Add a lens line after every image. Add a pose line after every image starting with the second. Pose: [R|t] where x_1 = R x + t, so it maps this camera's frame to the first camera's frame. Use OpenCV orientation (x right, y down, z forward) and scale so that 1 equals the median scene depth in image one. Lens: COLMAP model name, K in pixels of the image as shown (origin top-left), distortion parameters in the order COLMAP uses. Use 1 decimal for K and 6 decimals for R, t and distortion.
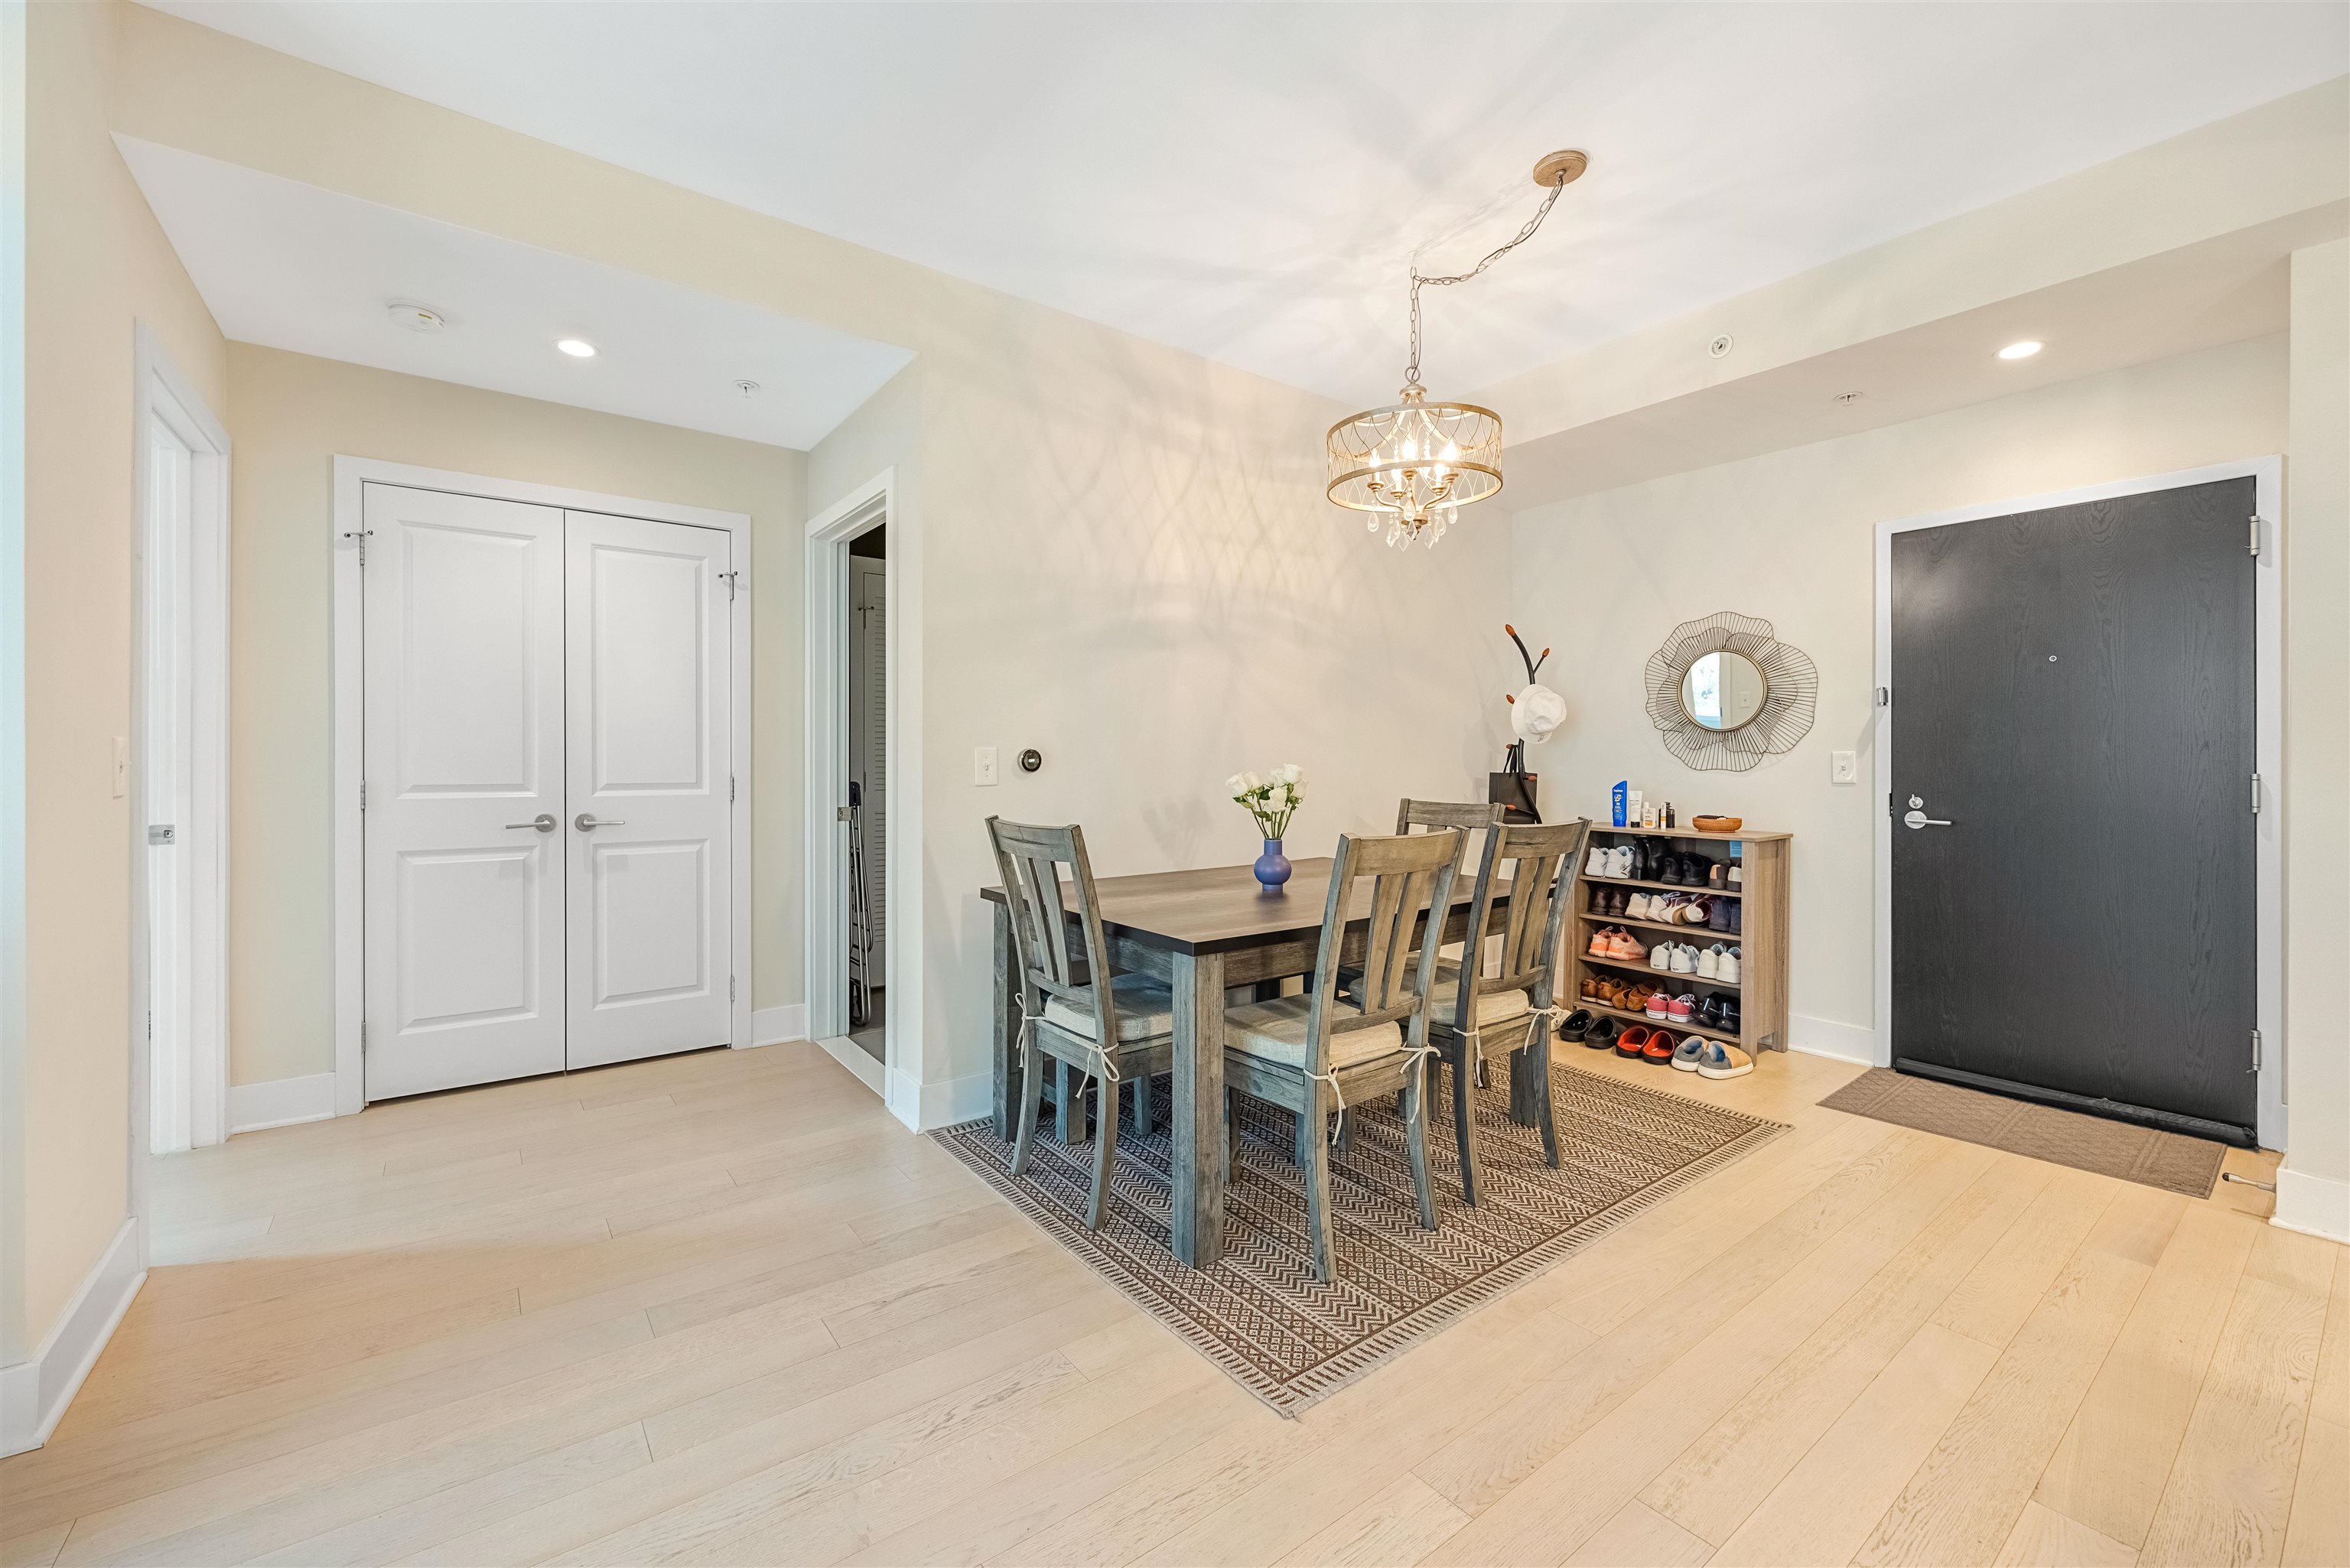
lens RADIAL K [[953.8, 0, 1164.2], [0, 953.8, 768.2], [0, 0, 1]] dist [-0.003342, 0.000249]
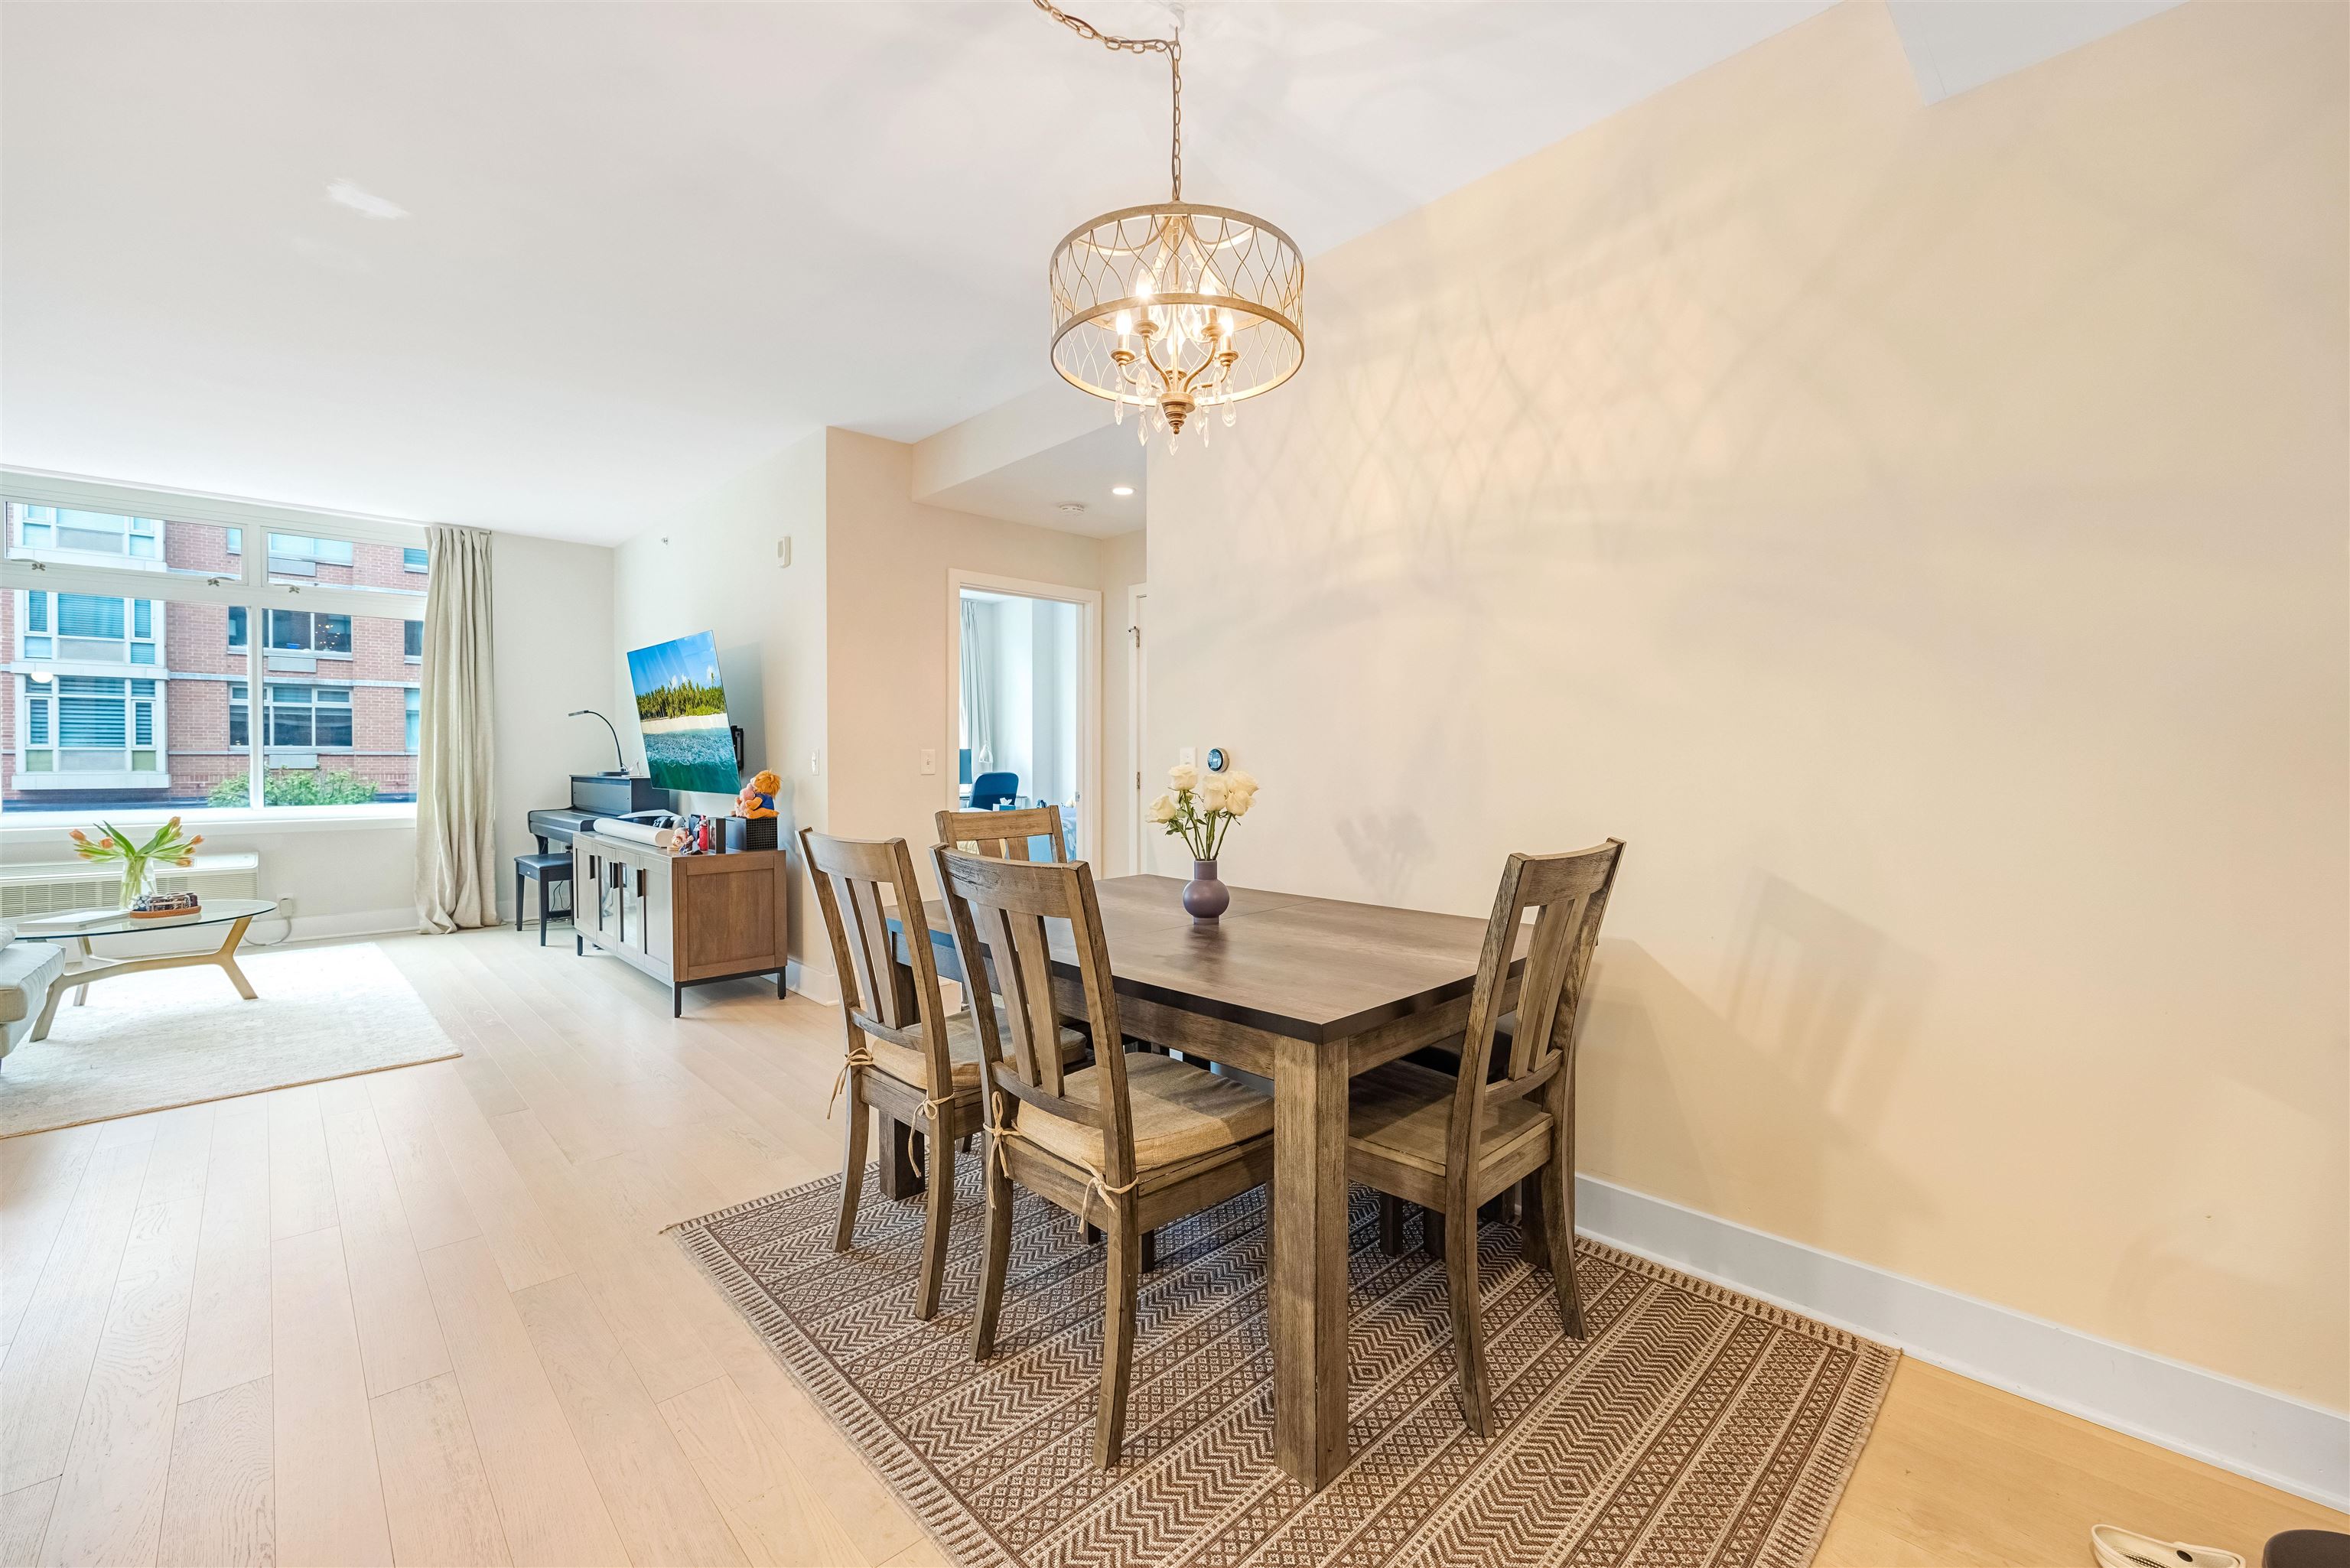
lens RADIAL K [[953.8, 0, 1166.8], [0, 953.8, 766.4], [0, 0, 1]] dist [-0.003342, 0.000249]
pose [[0.113536, 0.007329, -0.993507, 0.775655], [-0.008127, 0.999946, 0.006447, -0.007257], [0.993501, 0.007342, 0.113590, 0.759691]]
